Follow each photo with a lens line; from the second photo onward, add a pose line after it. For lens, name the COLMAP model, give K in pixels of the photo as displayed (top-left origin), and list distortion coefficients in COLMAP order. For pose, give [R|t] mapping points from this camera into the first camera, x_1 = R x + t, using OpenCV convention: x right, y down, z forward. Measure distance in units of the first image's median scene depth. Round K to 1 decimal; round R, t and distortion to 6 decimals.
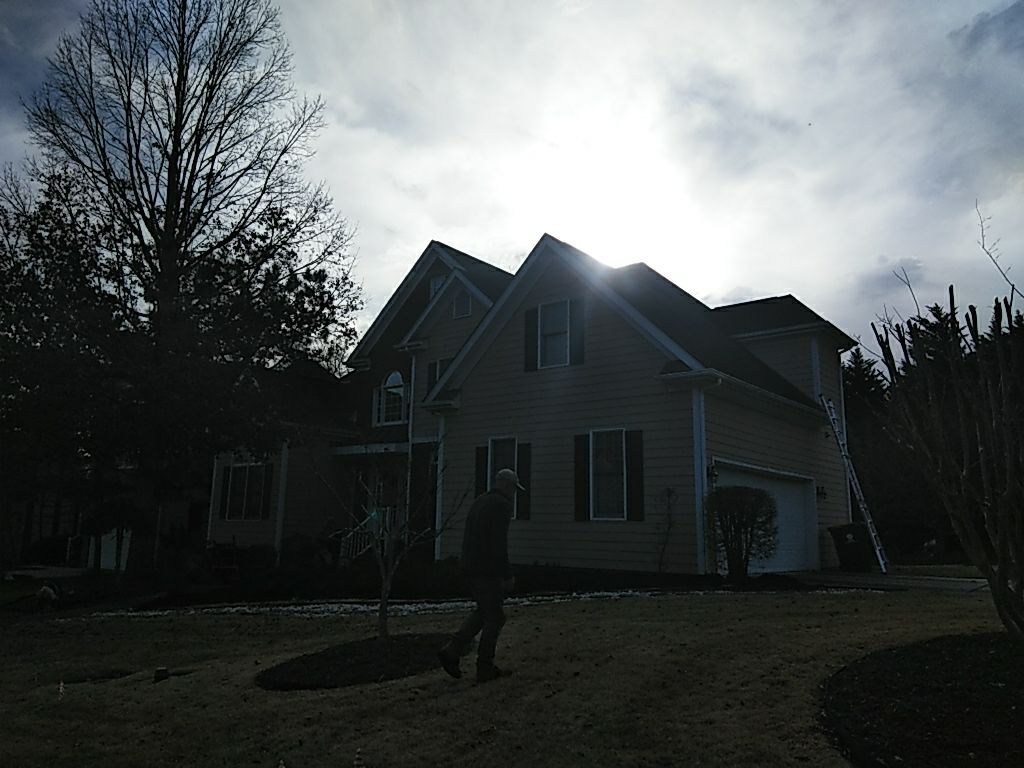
lens RADIAL K [[799.8, 0, 499.3], [0, 799.8, 385.7], [0, 0, 1]] dist [0.102461, -0.172803]
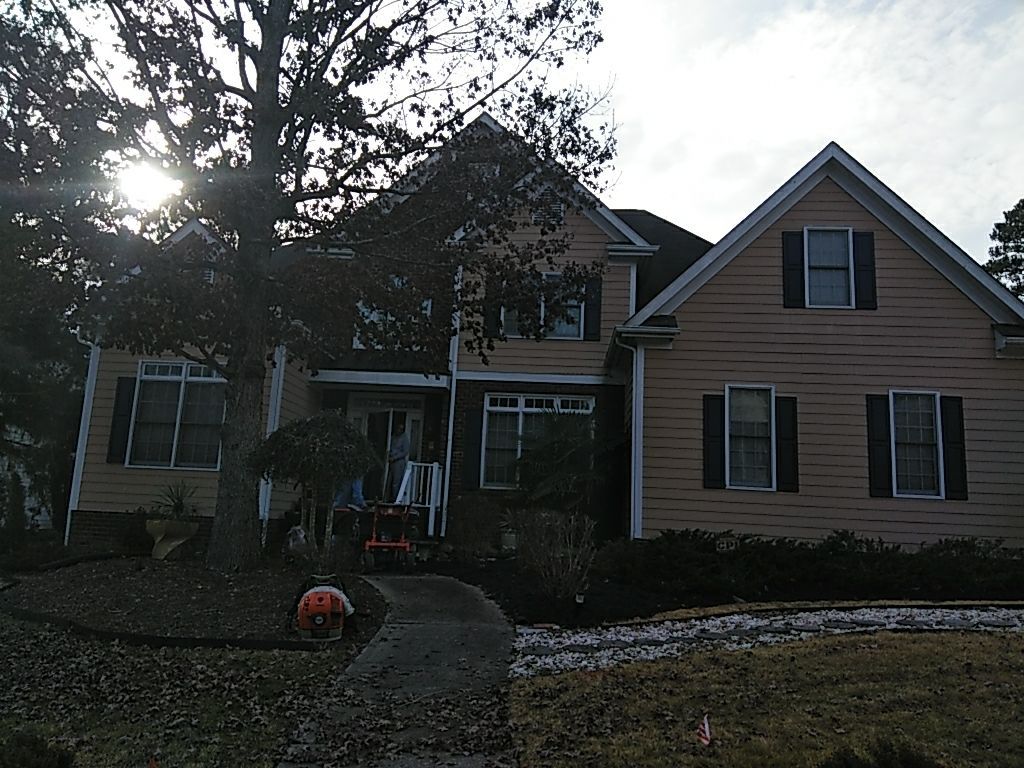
lens RADIAL K [[799.8, 0, 499.3], [0, 799.8, 385.7], [0, 0, 1]] dist [0.102461, -0.172803]
pose [[0.811640, 0.120954, 0.571498, -0.651679], [-0.137812, 0.990361, -0.013885, 0.110370], [-0.567669, -0.067490, 0.820486, 0.499725]]
